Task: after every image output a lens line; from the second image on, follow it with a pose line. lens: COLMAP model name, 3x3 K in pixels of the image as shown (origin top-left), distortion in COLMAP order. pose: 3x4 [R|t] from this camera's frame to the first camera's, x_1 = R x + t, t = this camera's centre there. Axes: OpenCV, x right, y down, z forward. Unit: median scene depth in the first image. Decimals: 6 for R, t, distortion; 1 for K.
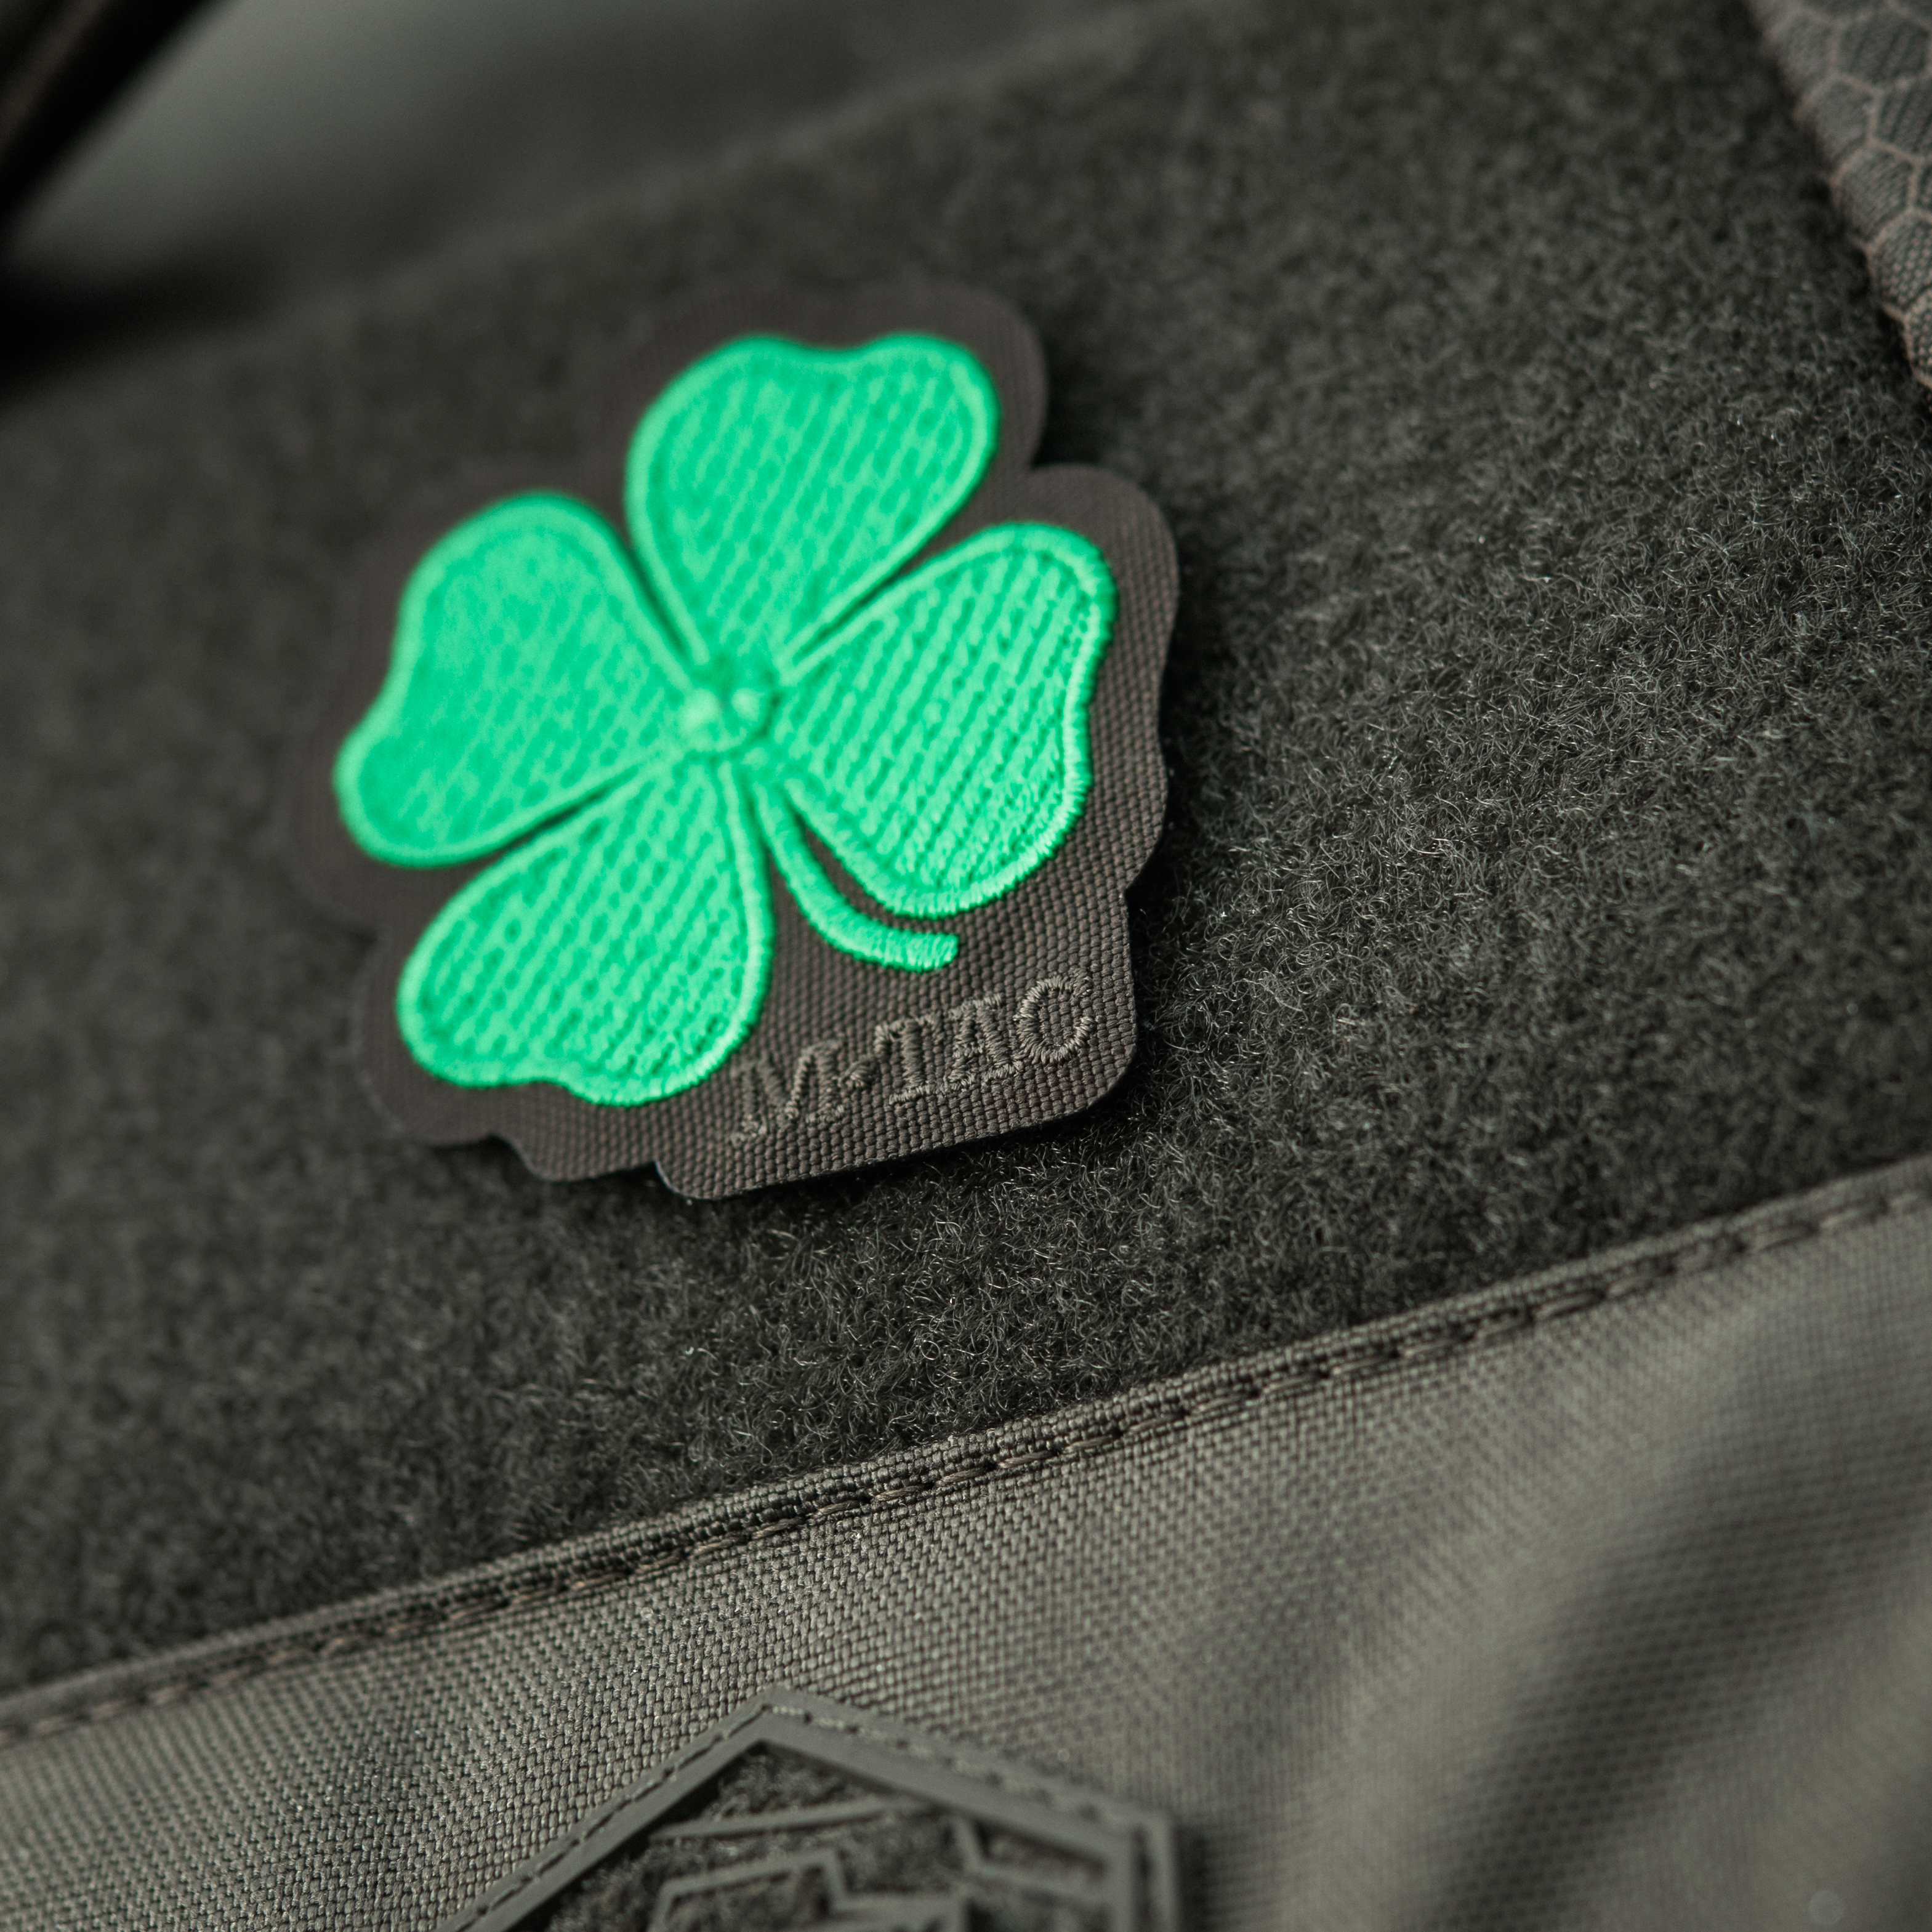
lens RADIAL K [[5789.3, 0, 966.4], [0, 5789.3, 963.5], [0, 0, 1]] dist [-0.087932, 0.000000]
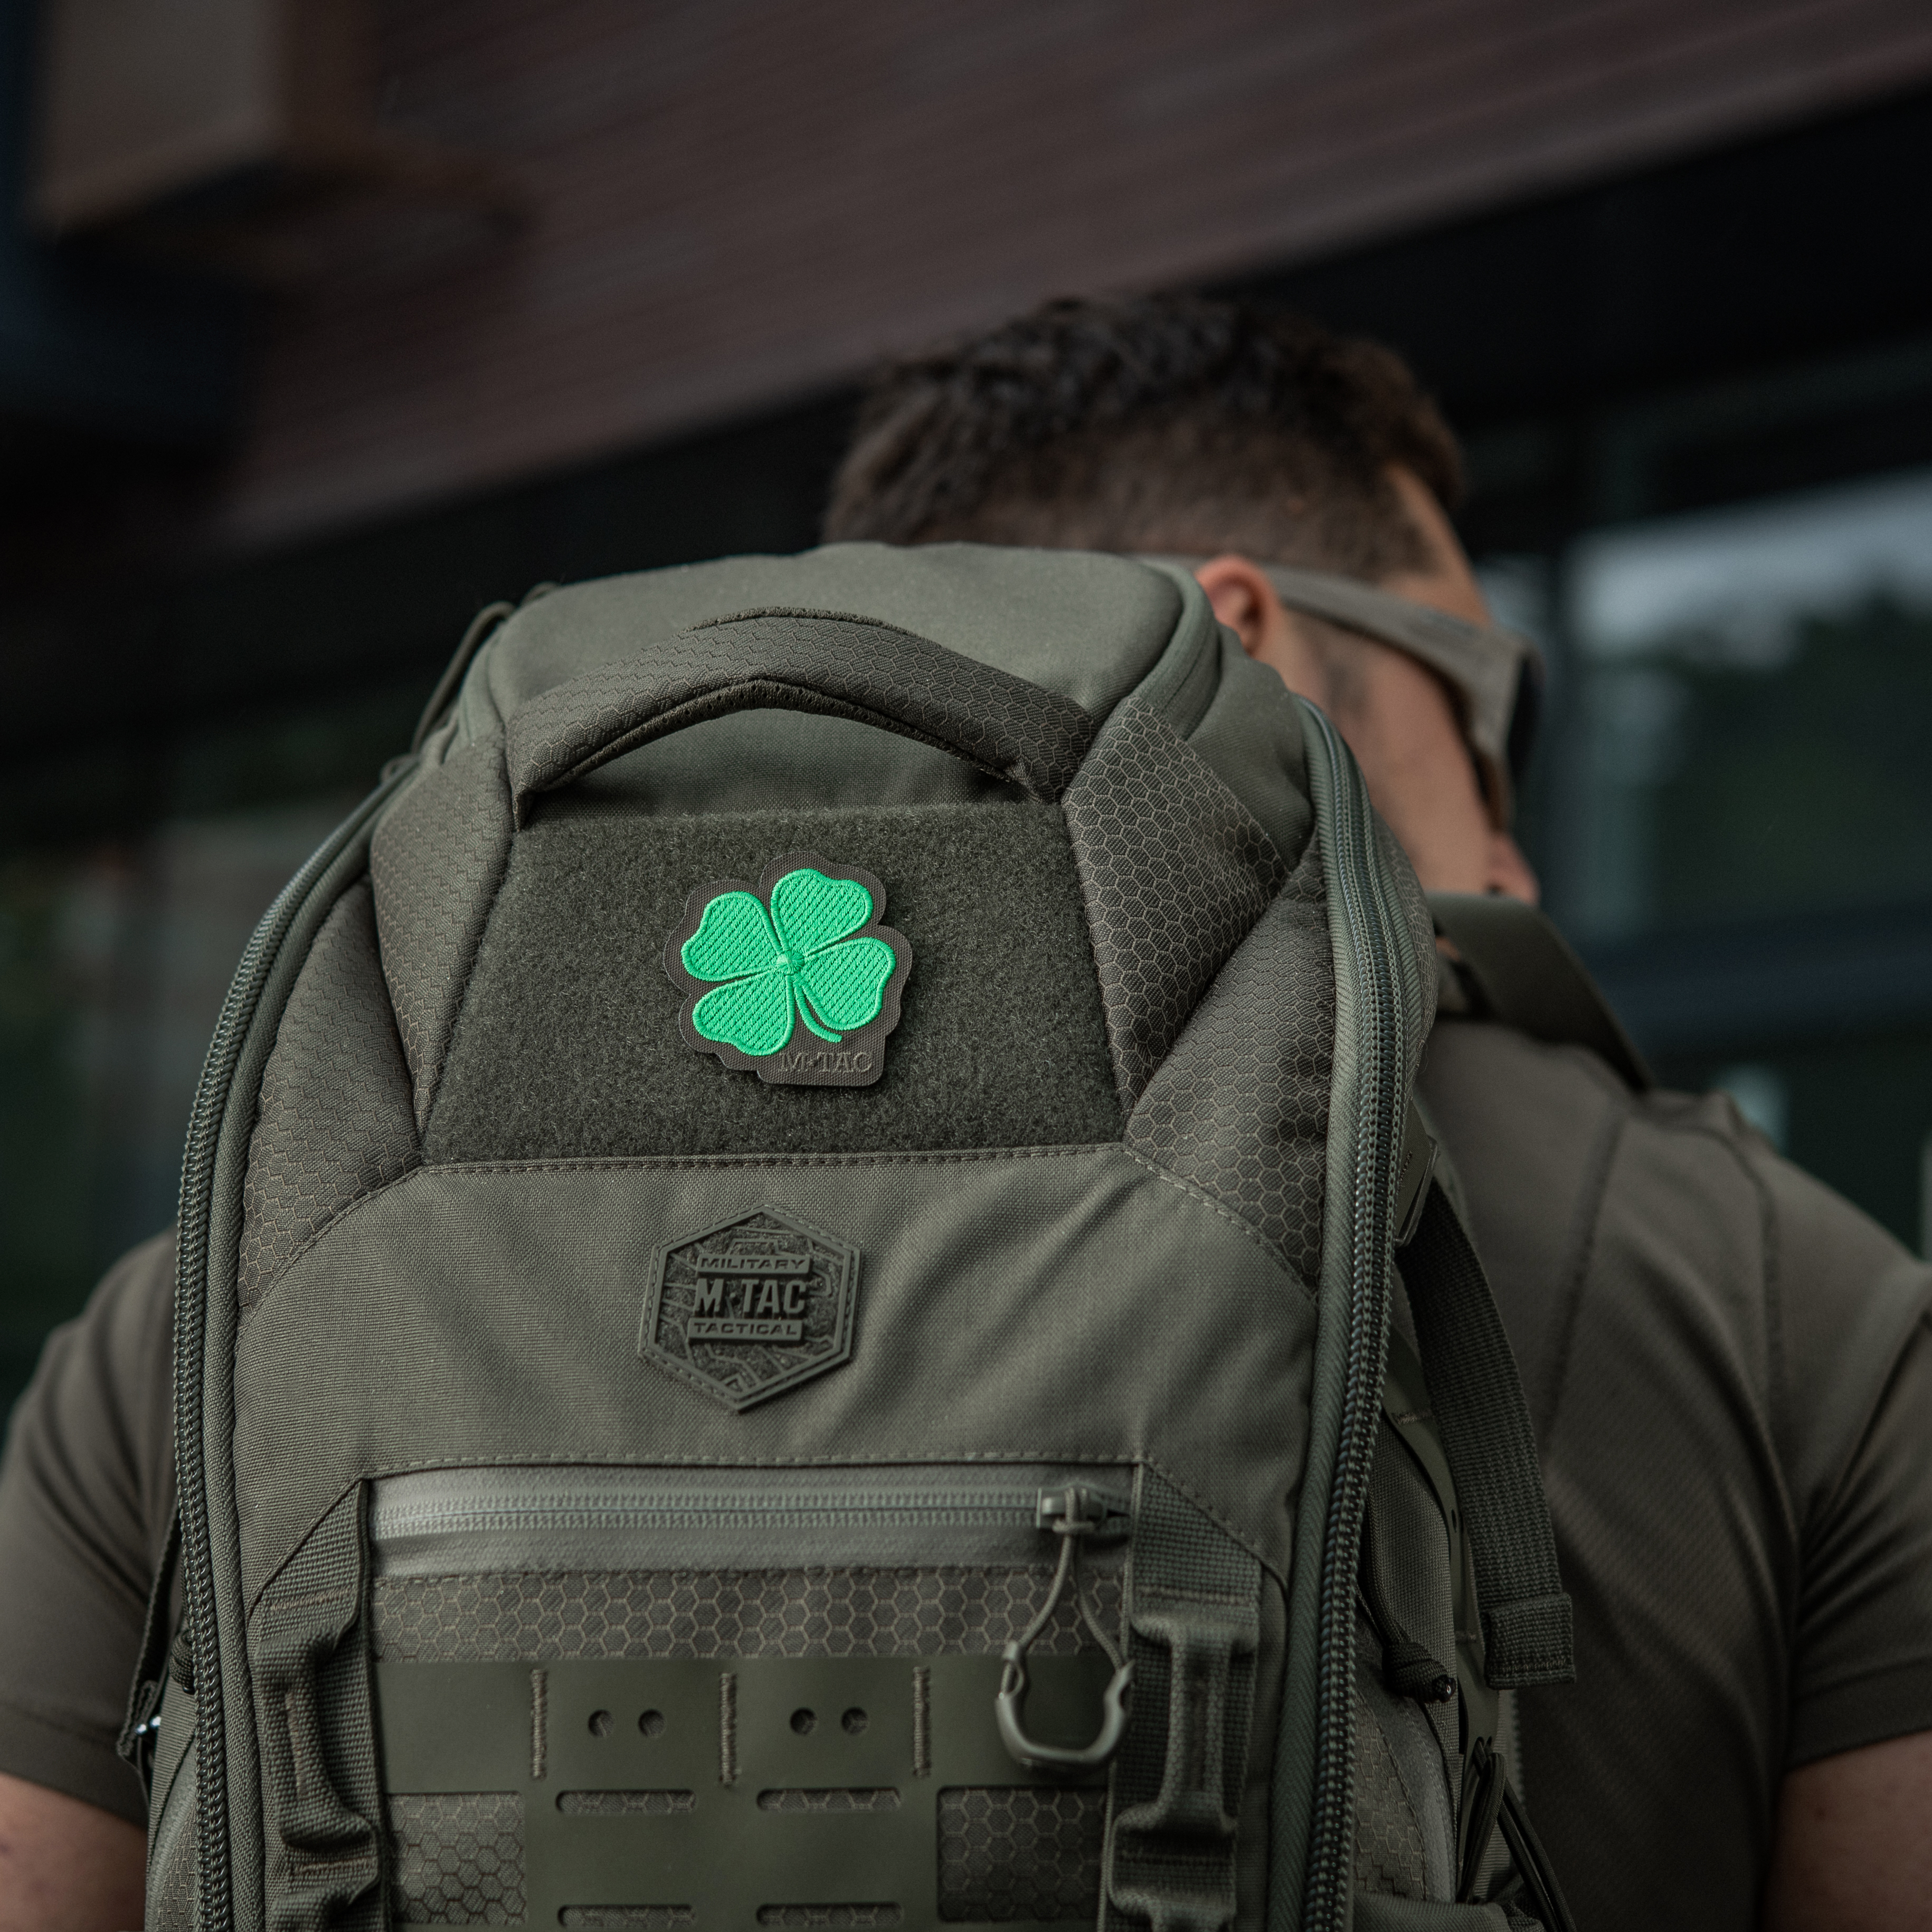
lens RADIAL K [[5789.3, 0, 965.8], [0, 5789.3, 966.0], [0, 0, 1]] dist [-0.087932, 0.000000]
pose [[0.938768, 0.251483, 0.235521, -0.895926], [-0.255120, 0.966786, -0.015423, -0.011601], [-0.231577, -0.045608, 0.971747, -3.000571]]
